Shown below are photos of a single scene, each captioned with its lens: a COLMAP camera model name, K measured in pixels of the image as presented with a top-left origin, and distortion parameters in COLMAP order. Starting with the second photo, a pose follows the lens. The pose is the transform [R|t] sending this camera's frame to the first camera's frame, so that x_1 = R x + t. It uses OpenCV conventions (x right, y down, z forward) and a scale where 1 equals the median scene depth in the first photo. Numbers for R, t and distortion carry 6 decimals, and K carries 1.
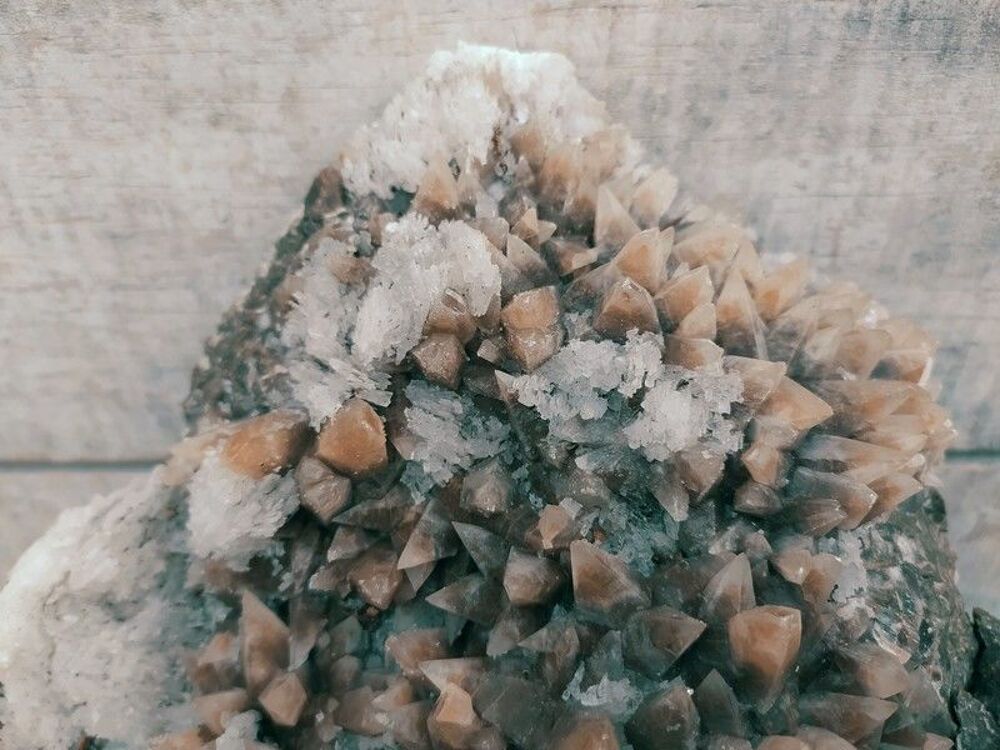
lens RADIAL K [[789.8, 0, 500.0], [0, 789.8, 375.0], [0, 0, 1]] dist [0.015338, -0.070682]
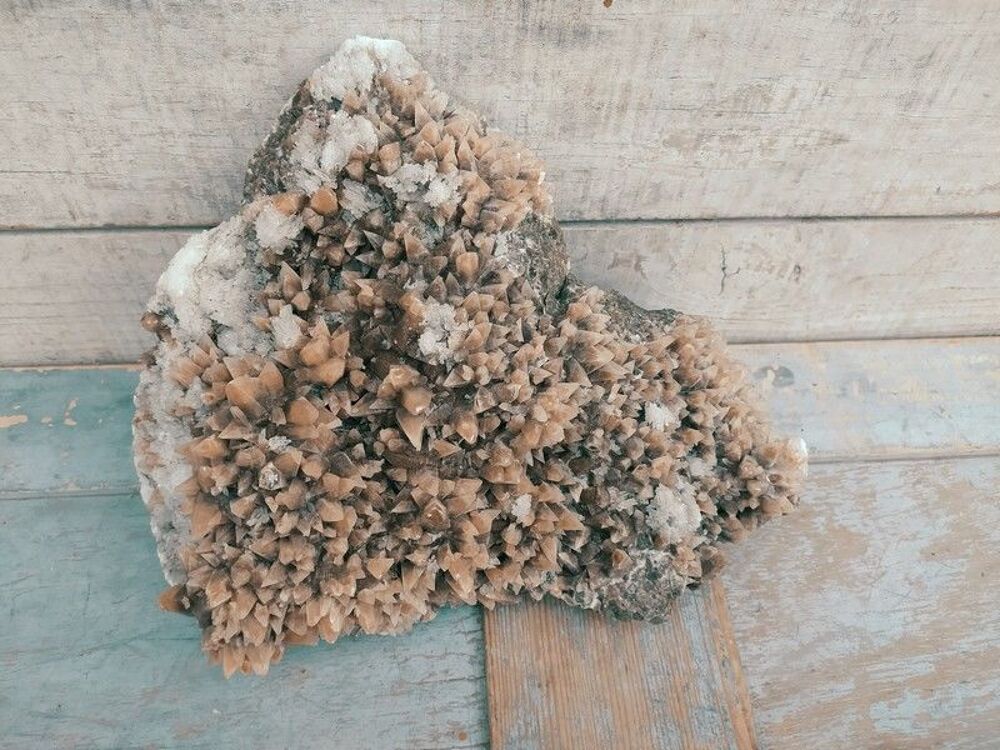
lens RADIAL K [[753.7, 0, 500.0], [0, 753.7, 375.0], [0, 0, 1]] dist [0.049300, -0.002356]
pose [[0.990290, -0.027633, 0.136245, 0.037559], [-0.002196, 0.976814, 0.214079, 0.103556], [-0.139001, -0.212300, 0.967268, -1.647780]]
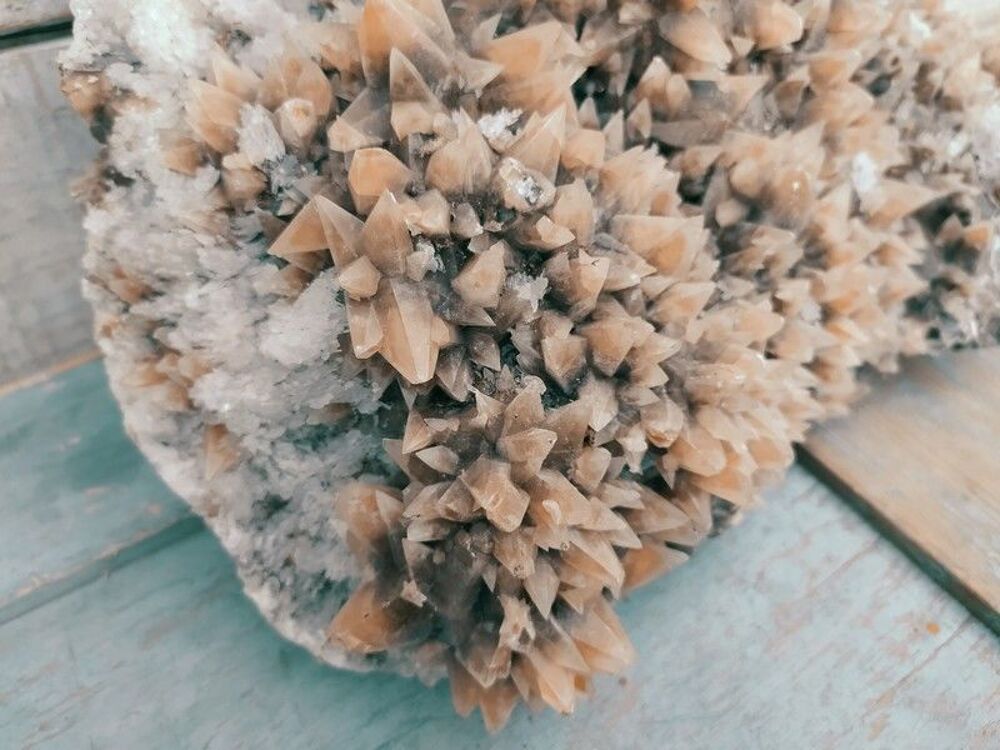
lens RADIAL K [[789.8, 0, 500.0], [0, 789.8, 375.0], [0, 0, 1]] dist [0.015338, -0.070682]
pose [[0.813496, -0.367487, 0.450752, -1.019282], [0.370903, 0.924811, 0.084586, 1.096522], [-0.447944, 0.098375, 0.888633, -0.231567]]
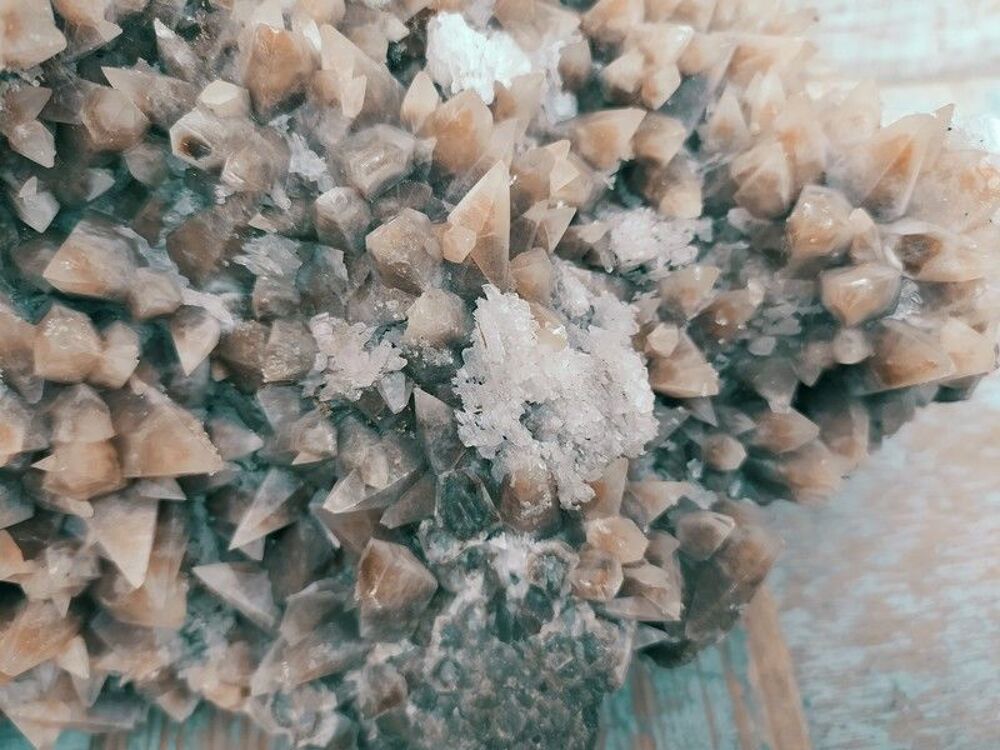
lens RADIAL K [[798.6, 0, 500.0], [0, 798.6, 375.0], [0, 0, 1]] dist [0.004560, -0.084511]
pose [[0.994154, -0.100460, 0.039558, 0.962300], [0.092760, 0.982220, 0.163217, 1.049642], [-0.055251, -0.158594, 0.985797, 0.078612]]
